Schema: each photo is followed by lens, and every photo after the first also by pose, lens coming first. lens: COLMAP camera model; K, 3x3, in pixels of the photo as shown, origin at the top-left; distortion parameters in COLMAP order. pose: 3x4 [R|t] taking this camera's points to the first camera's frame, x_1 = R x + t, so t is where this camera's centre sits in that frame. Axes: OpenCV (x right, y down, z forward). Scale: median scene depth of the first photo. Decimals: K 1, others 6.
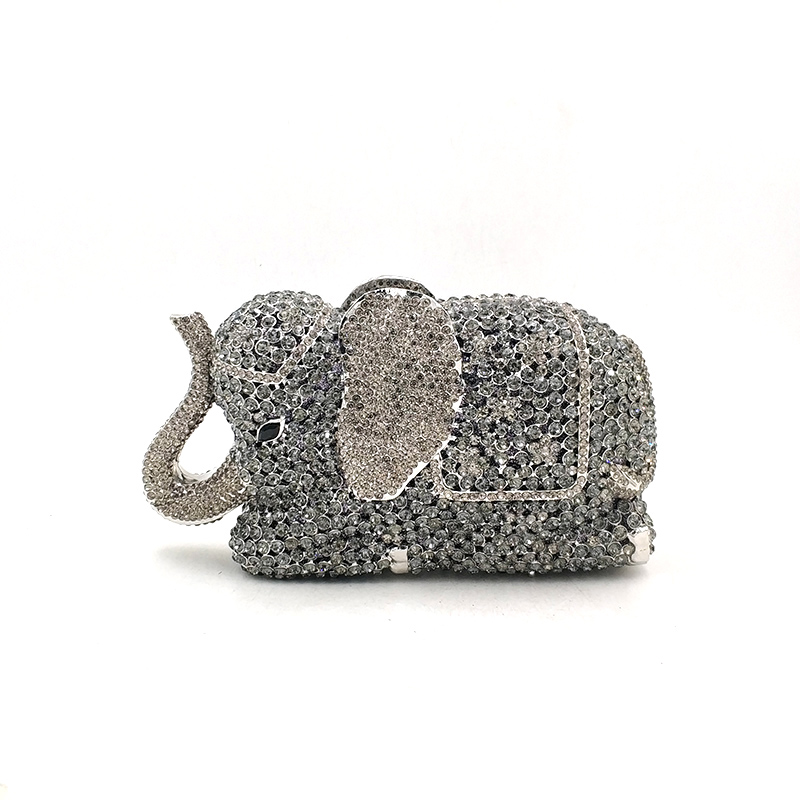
lens RADIAL K [[1223.2, 0, 400.0], [0, 1223.2, 400.0], [0, 0, 1]] dist [-0.159768, 0.010099]
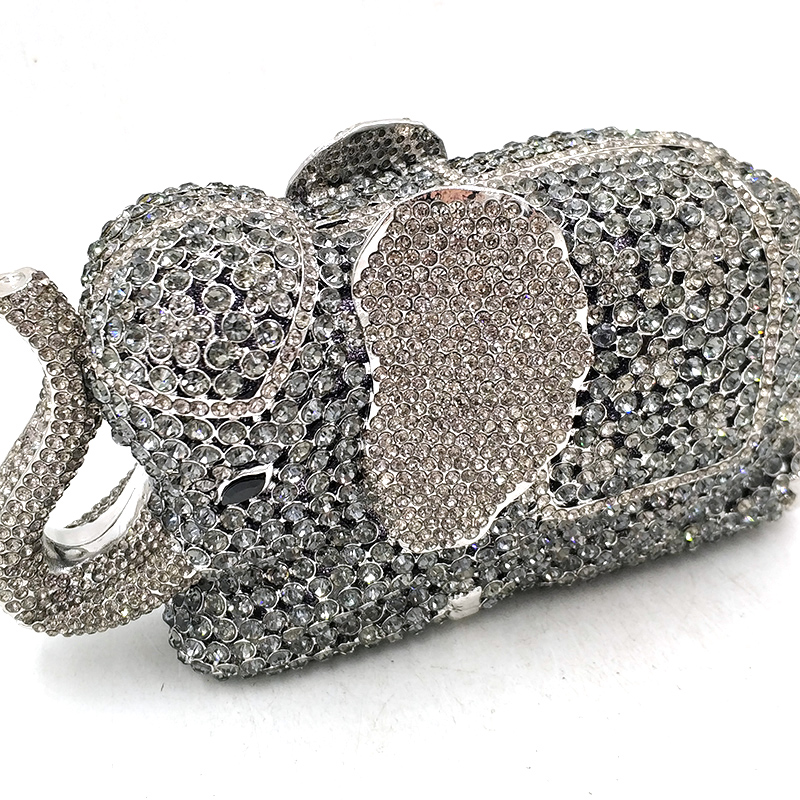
lens RADIAL K [[1223.2, 0, 400.0], [0, 1223.2, 400.0], [0, 0, 1]] dist [-0.159768, 0.010099]
pose [[0.942214, -0.213661, 0.258035, -0.169770], [0.111699, 0.926509, 0.359311, -0.189332], [-0.315843, -0.309726, 0.896835, 0.513836]]
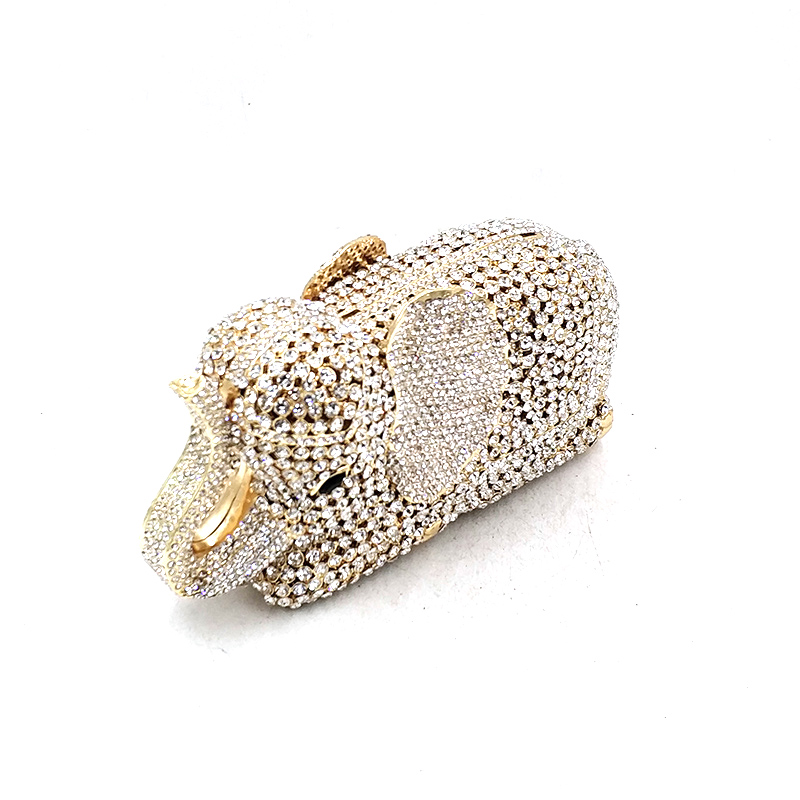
lens RADIAL K [[1223.2, 0, 400.0], [0, 1223.2, 400.0], [0, 0, 1]] dist [-0.159768, 0.010099]
pose [[0.760475, -0.370228, 0.533487, -0.505907], [0.113485, 0.884679, 0.452177, -0.408781], [-0.639374, -0.283327, 0.714792, 0.362611]]
